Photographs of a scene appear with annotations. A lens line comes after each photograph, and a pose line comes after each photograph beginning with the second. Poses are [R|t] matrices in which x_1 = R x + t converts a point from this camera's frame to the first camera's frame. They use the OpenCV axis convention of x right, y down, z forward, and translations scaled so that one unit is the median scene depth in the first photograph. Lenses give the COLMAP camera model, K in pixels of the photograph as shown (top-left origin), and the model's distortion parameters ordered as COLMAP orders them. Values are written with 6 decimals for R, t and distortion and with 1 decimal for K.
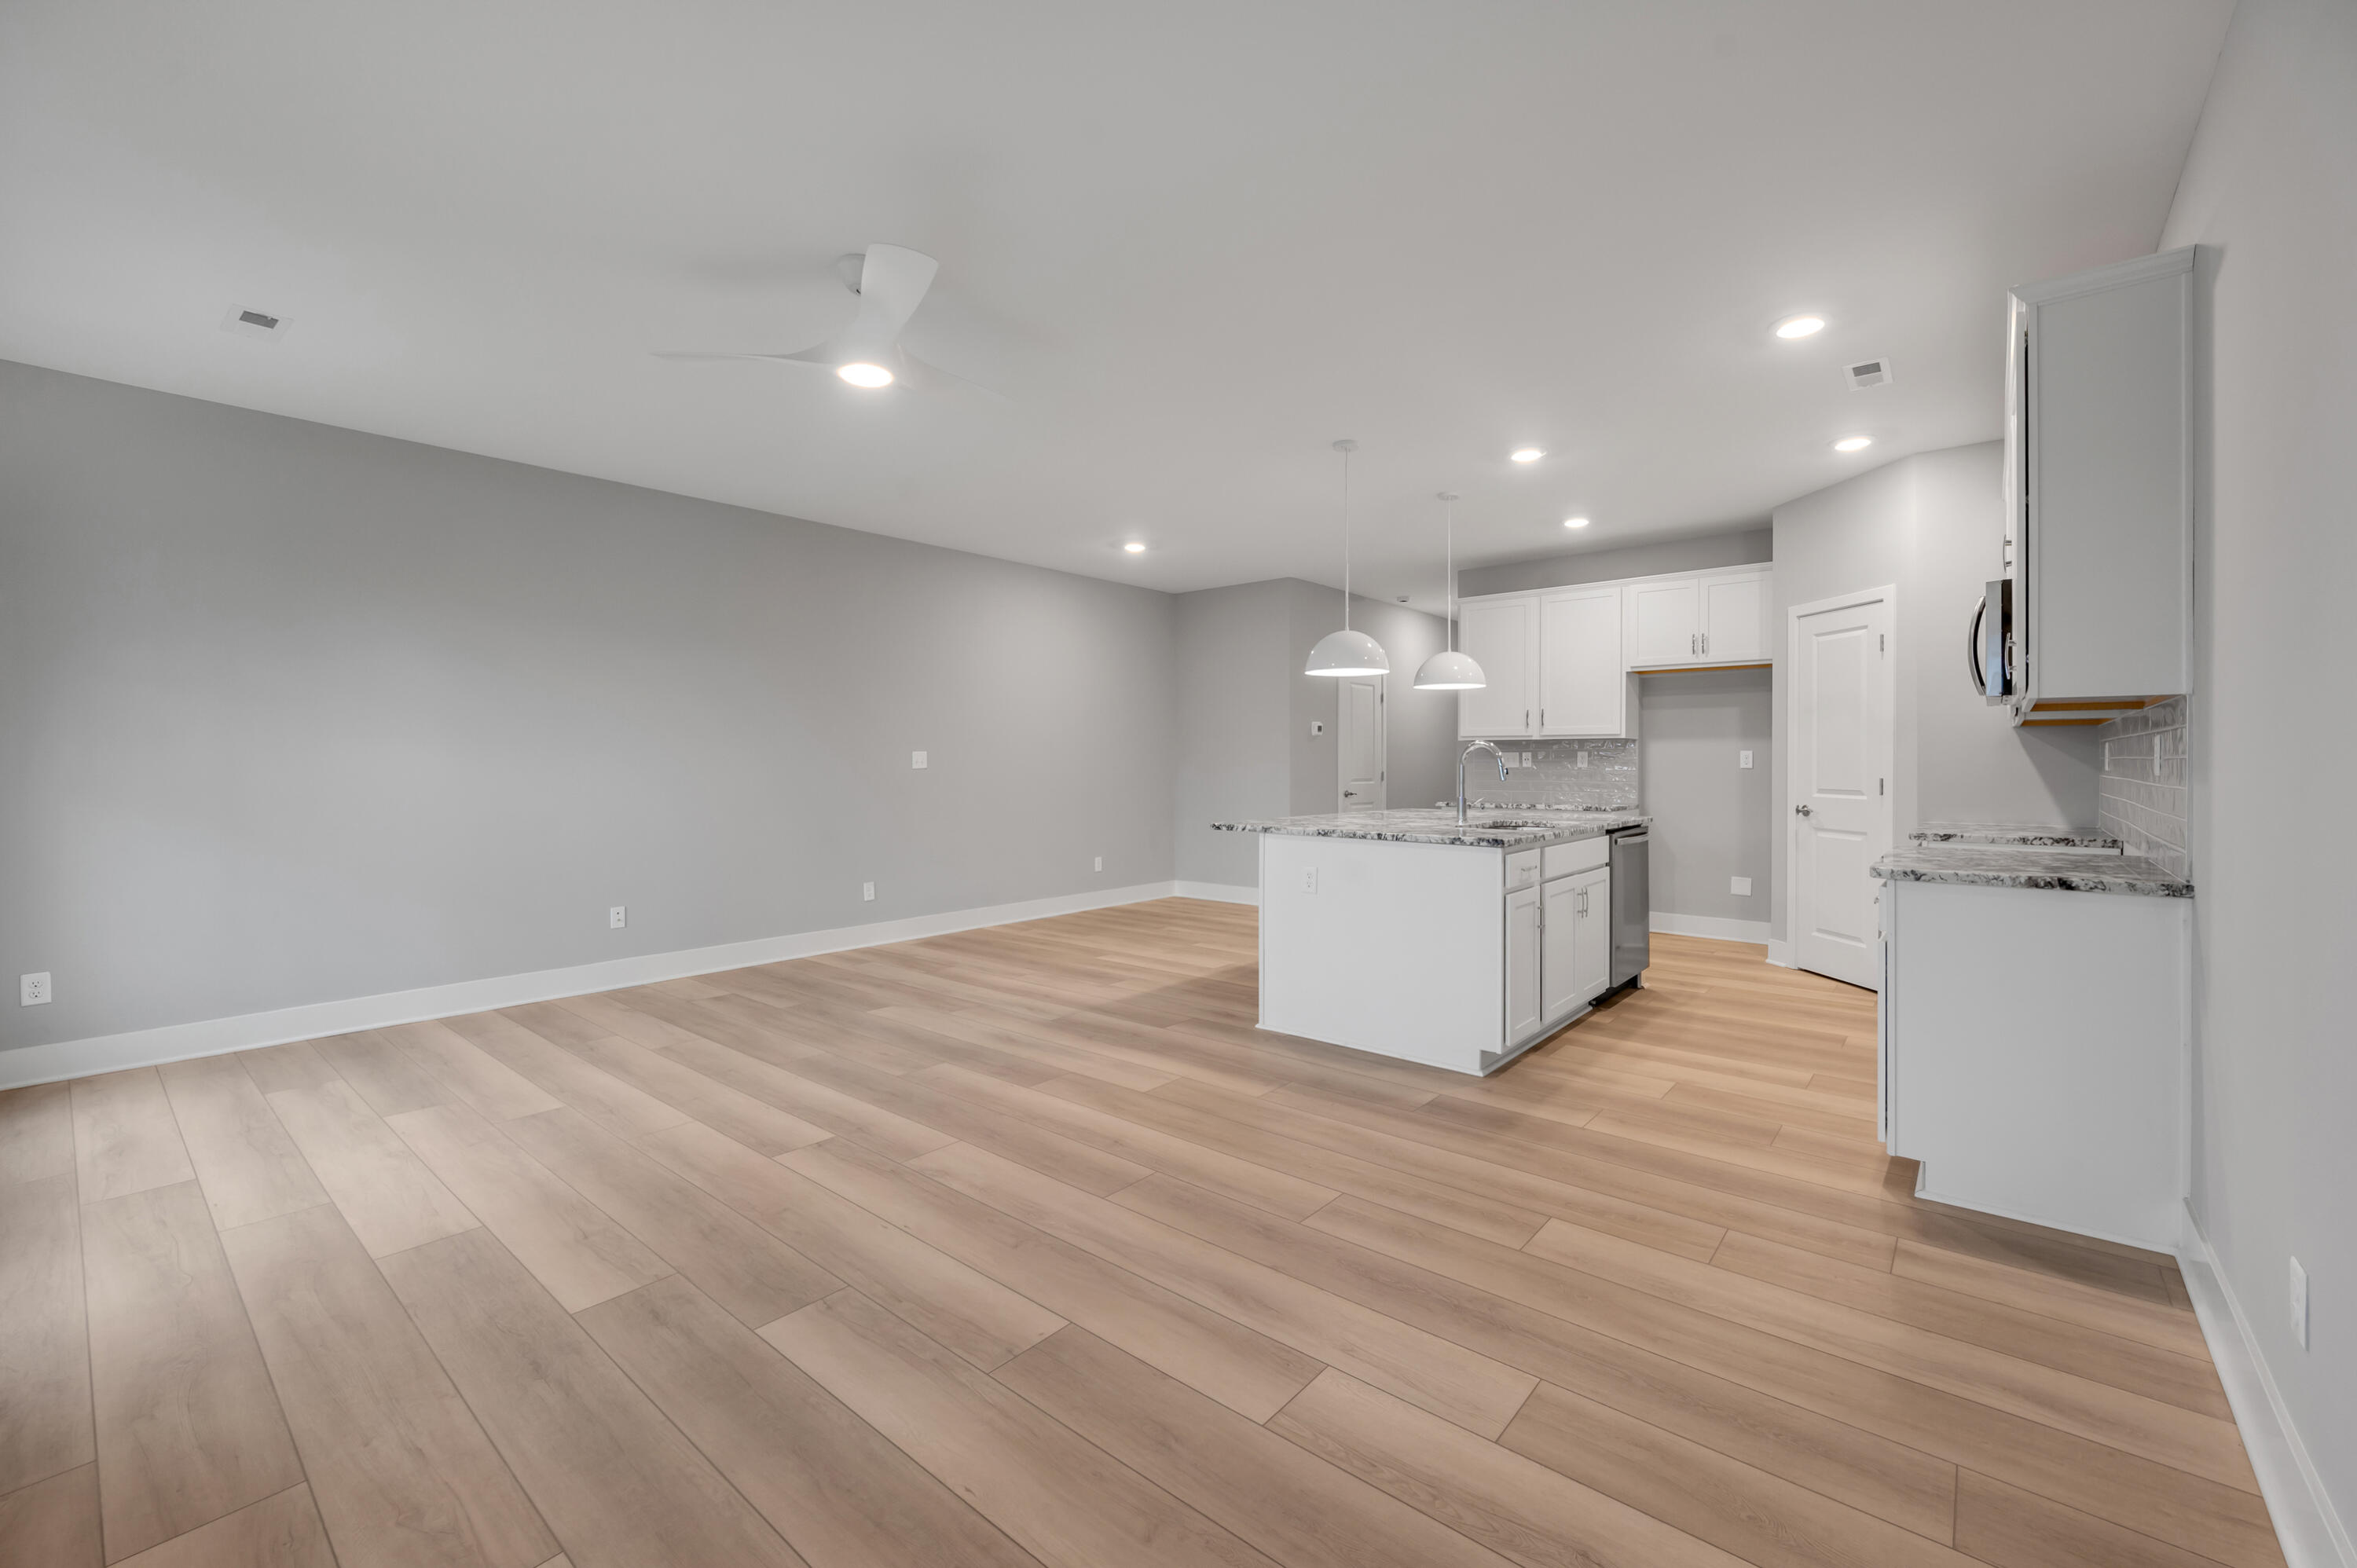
lens RADIAL K [[958.5, 0, 1168.4], [0, 958.5, 761.7], [0, 0, 1]] dist [-0.003103, 0.000505]
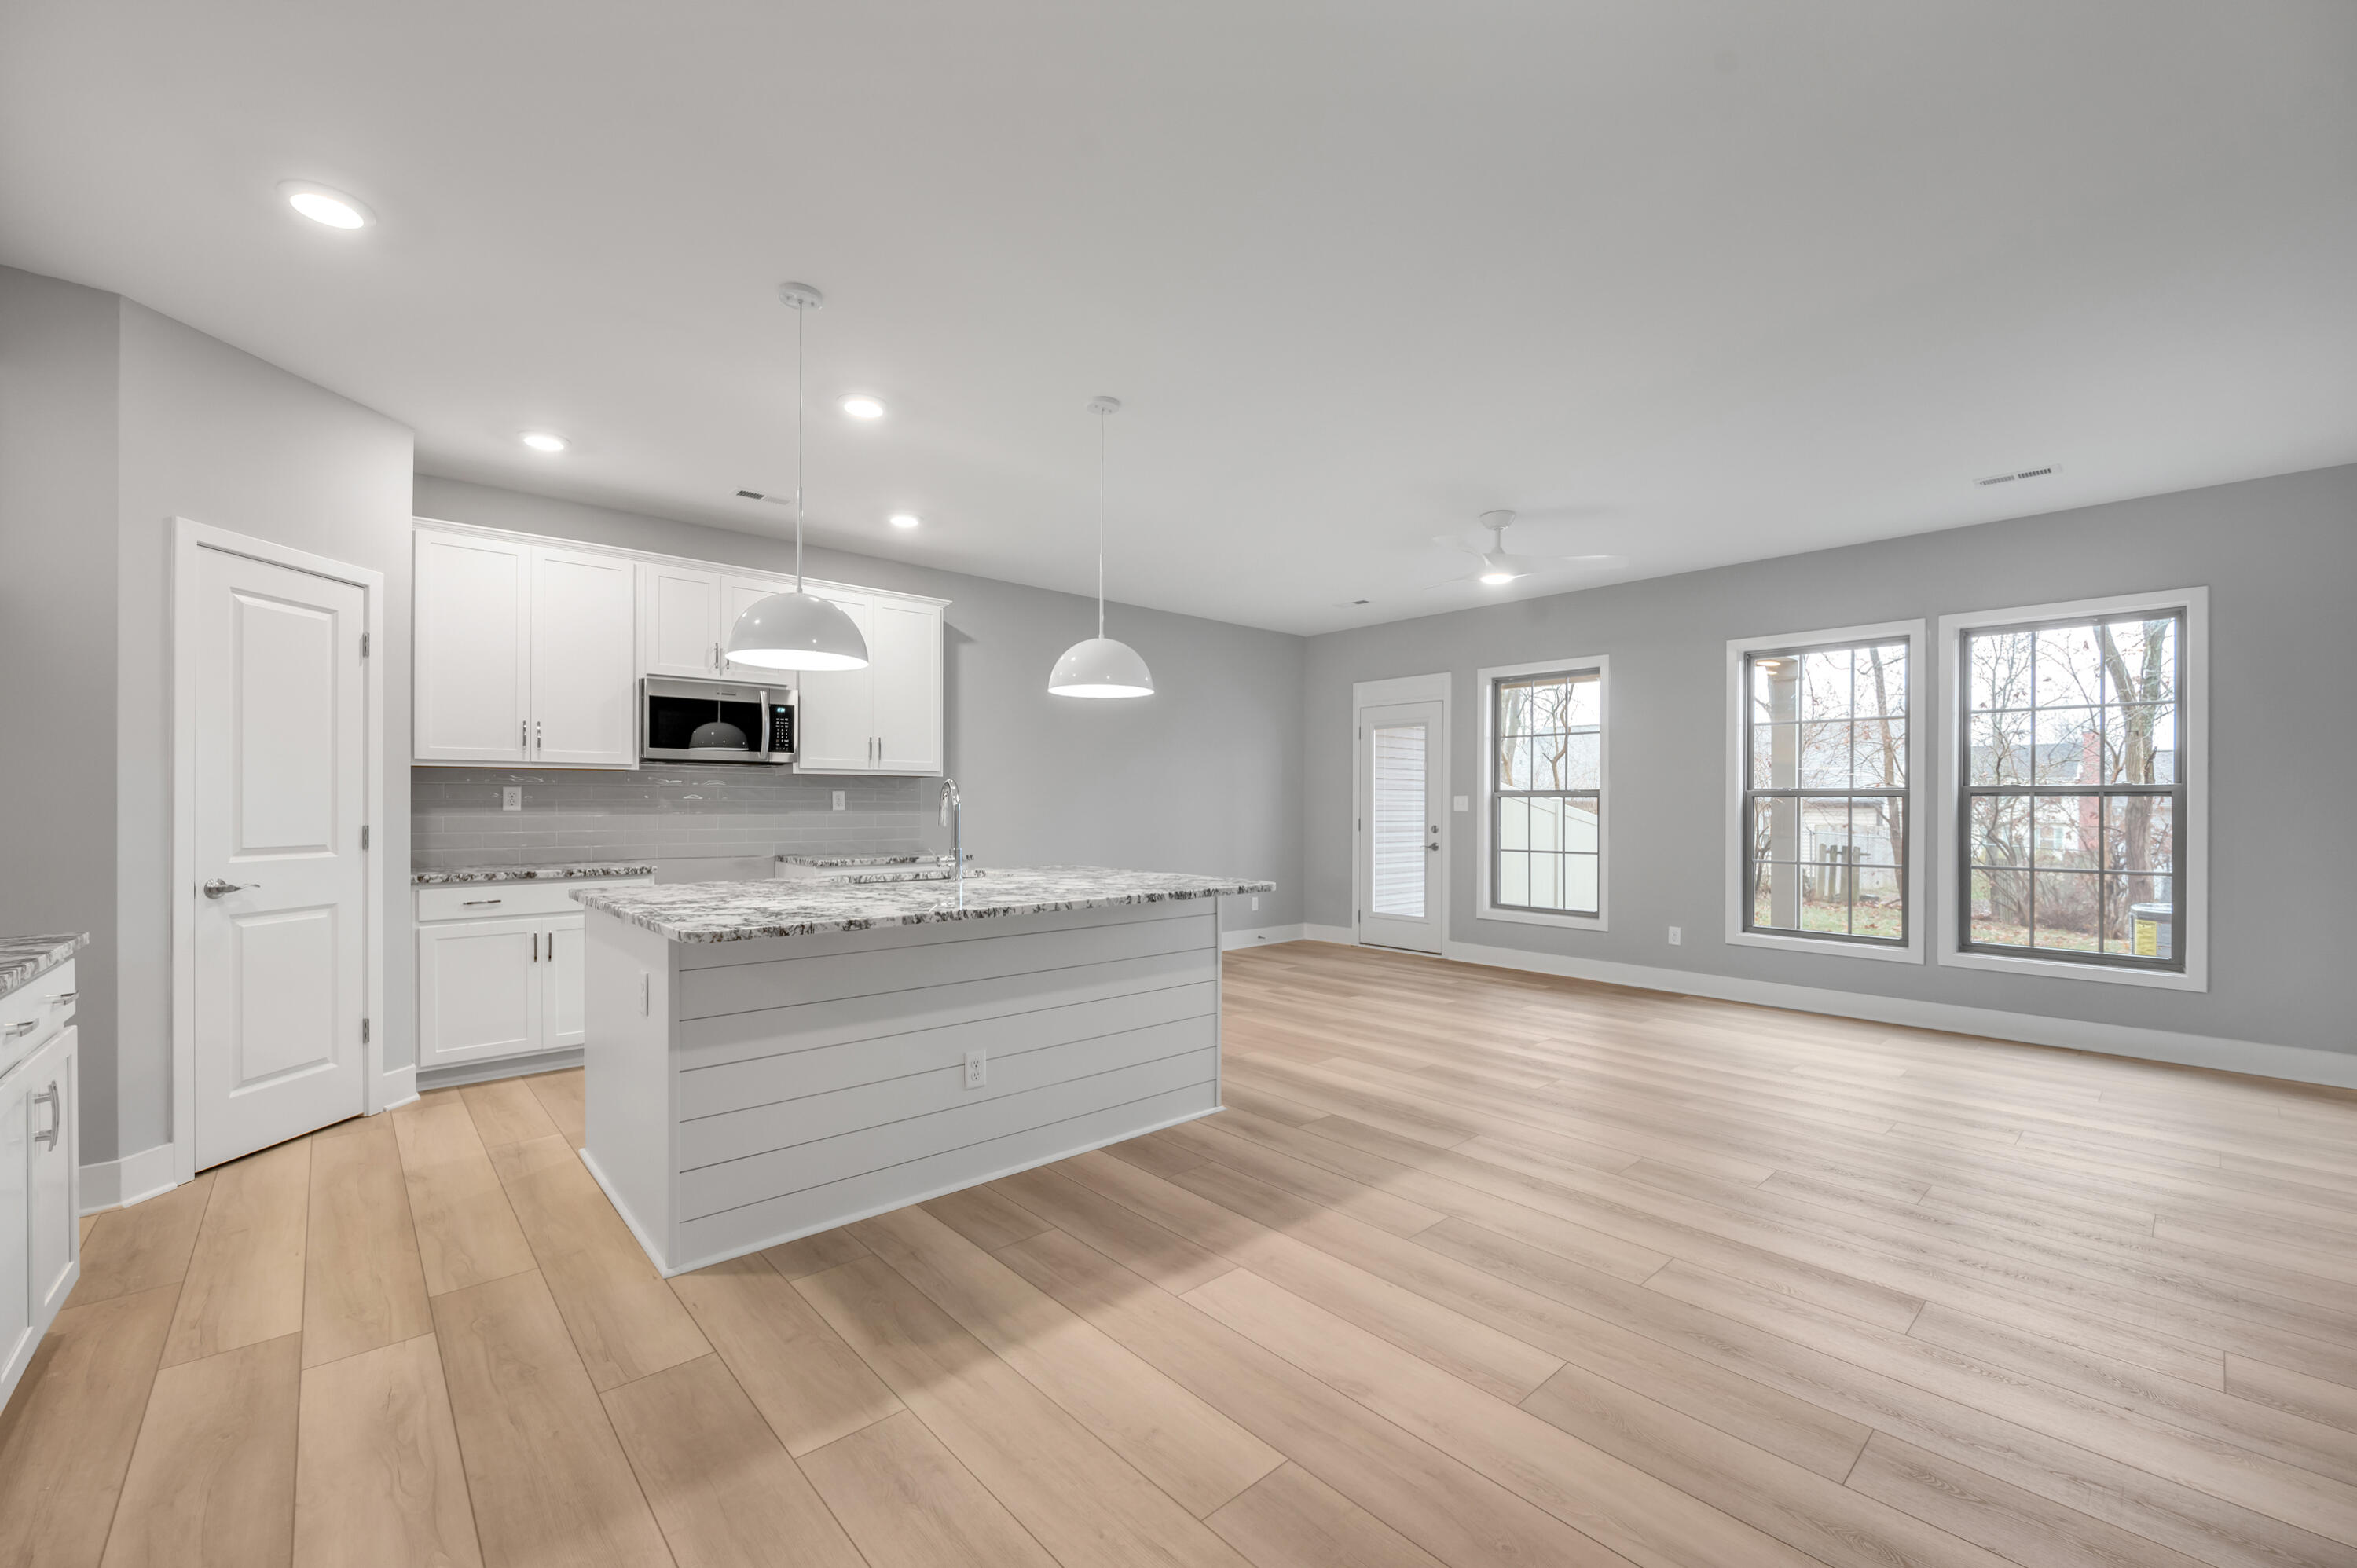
lens RADIAL K [[958.5, 0, 1178.3], [0, 958.5, 798.7], [0, 0, 1]] dist [-0.003103, 0.000505]
pose [[-0.993103, -0.001501, 0.117239, 0.035903], [-0.001875, 0.999994, -0.003079, -0.003362], [-0.117233, -0.003278, -0.993099, 2.128420]]
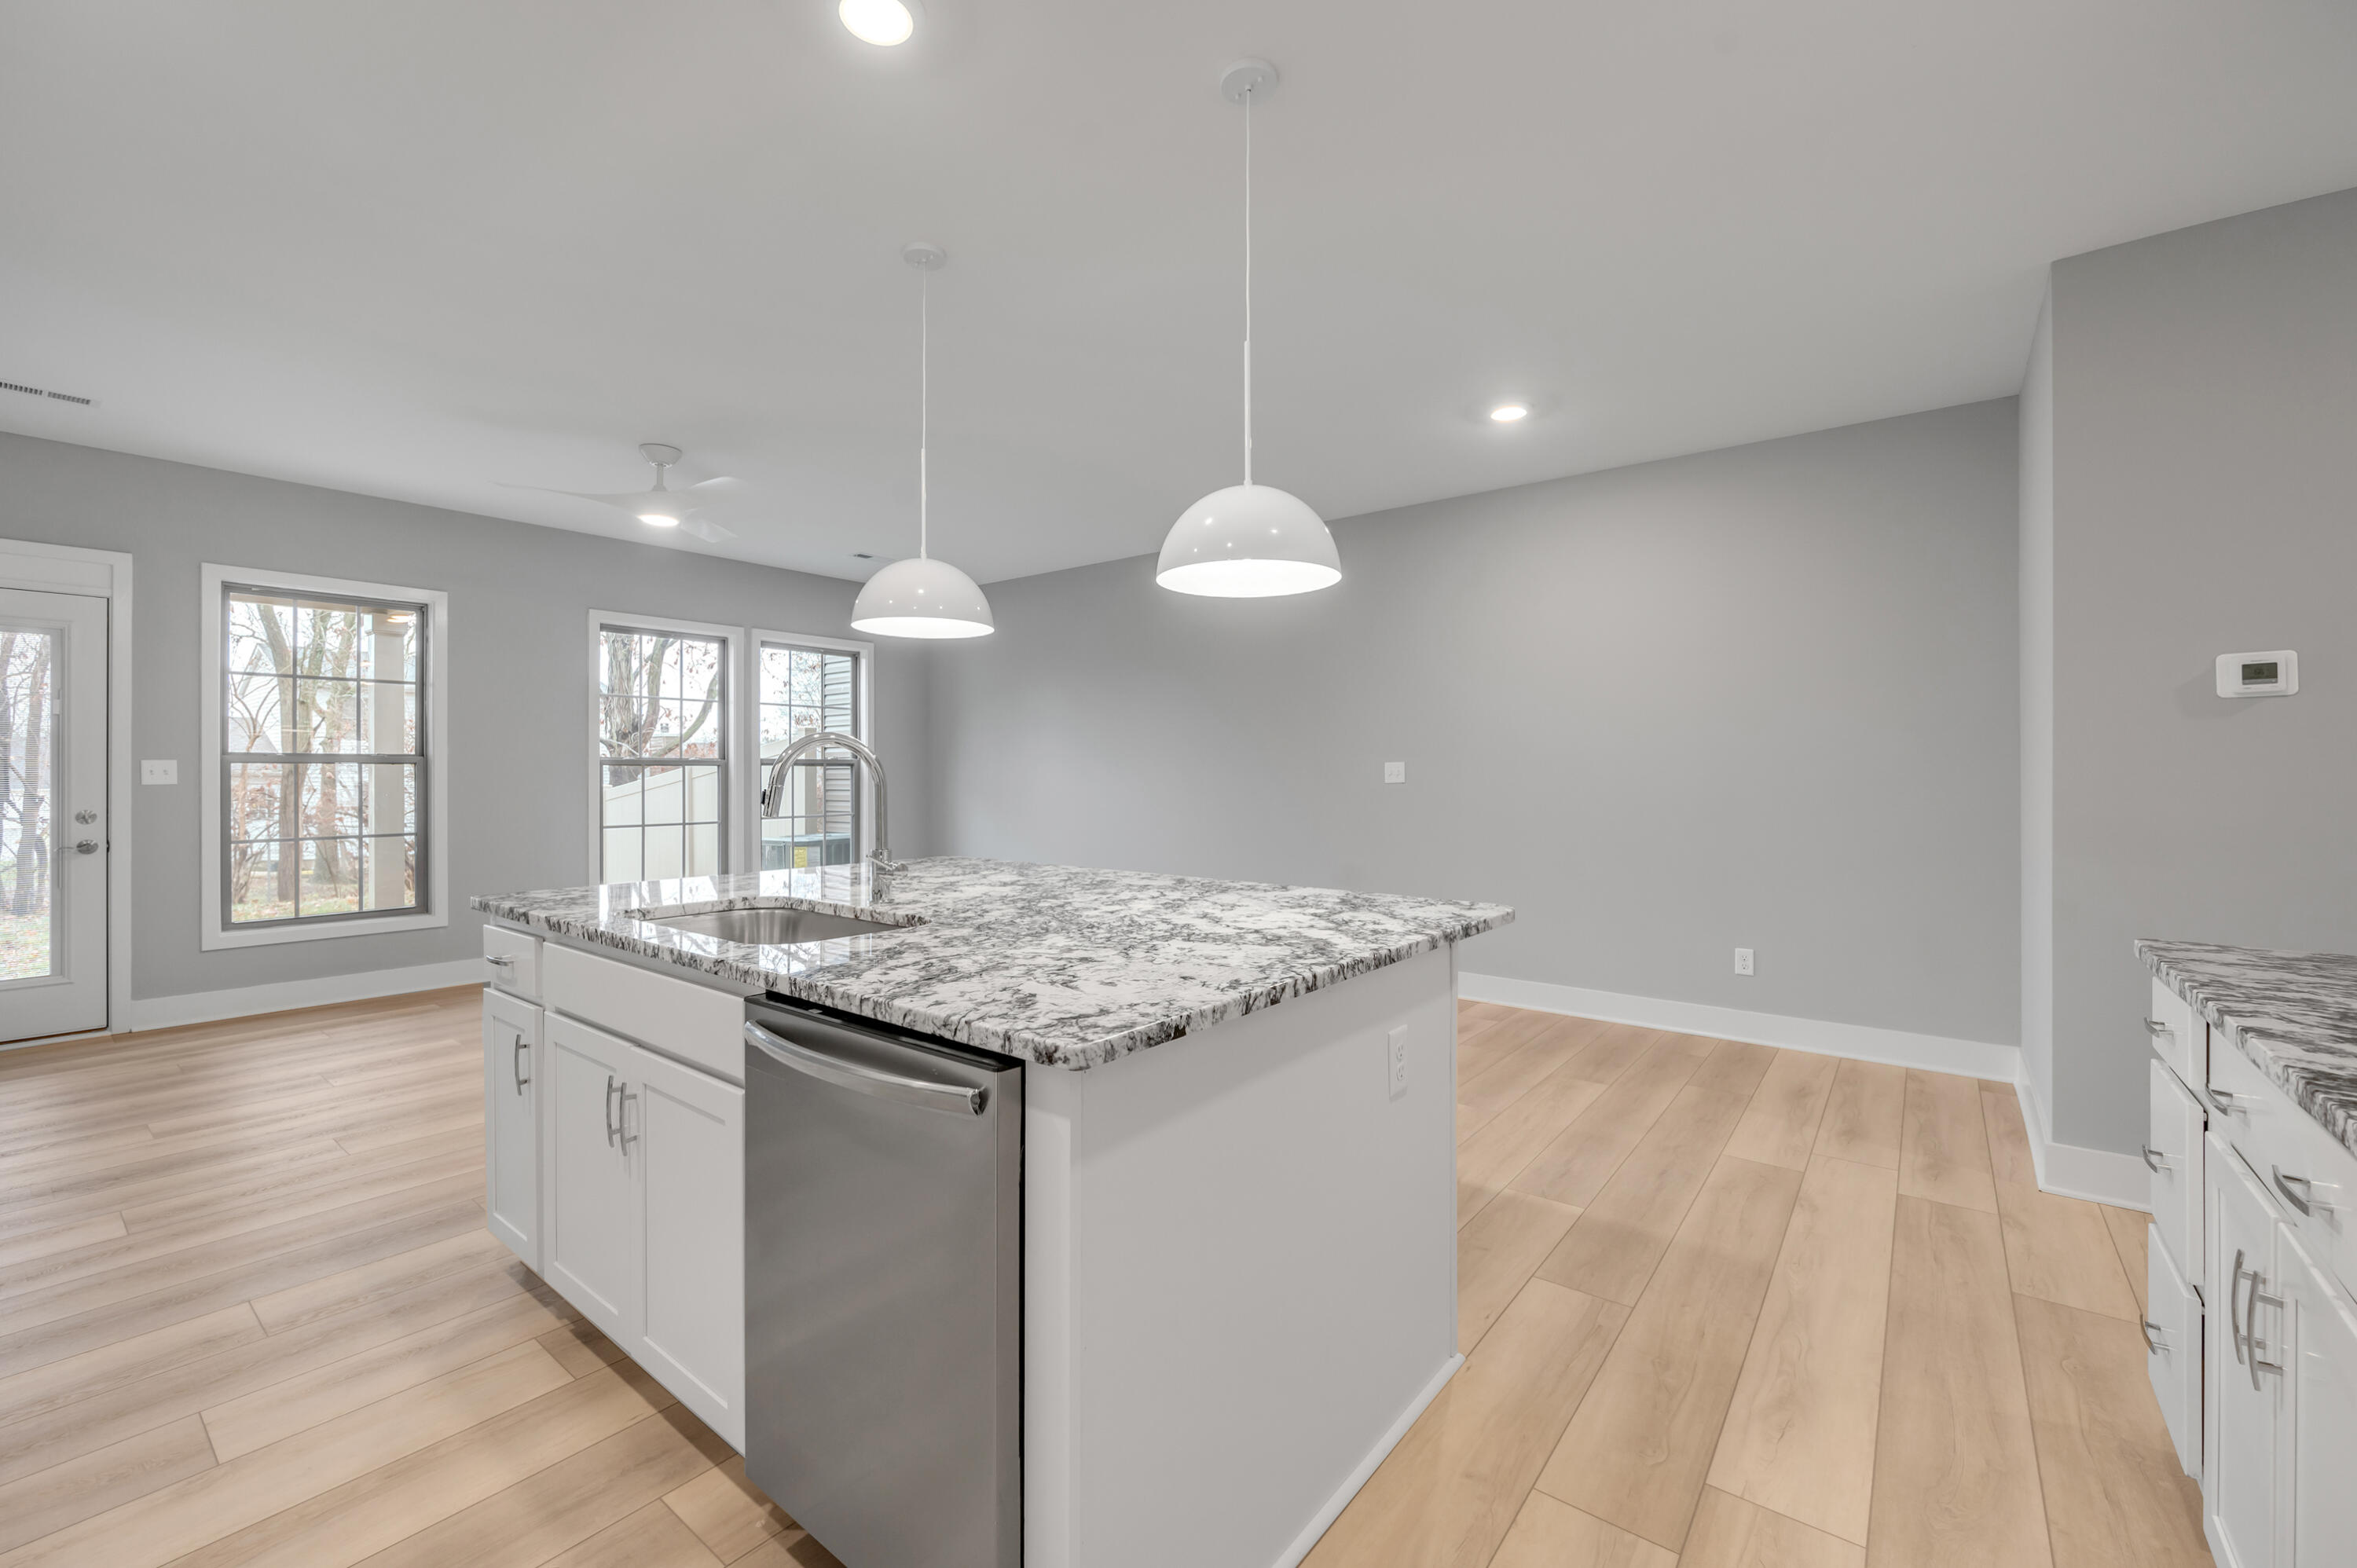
lens RADIAL K [[958.5, 0, 1186.3], [0, 958.5, 780.3], [0, 0, 1]] dist [-0.003103, 0.000505]
pose [[0.061266, 0.009865, -0.998073, 0.958289], [-0.001702, 0.999951, 0.009779, -0.004999], [0.998120, 0.001099, 0.061279, 1.349991]]
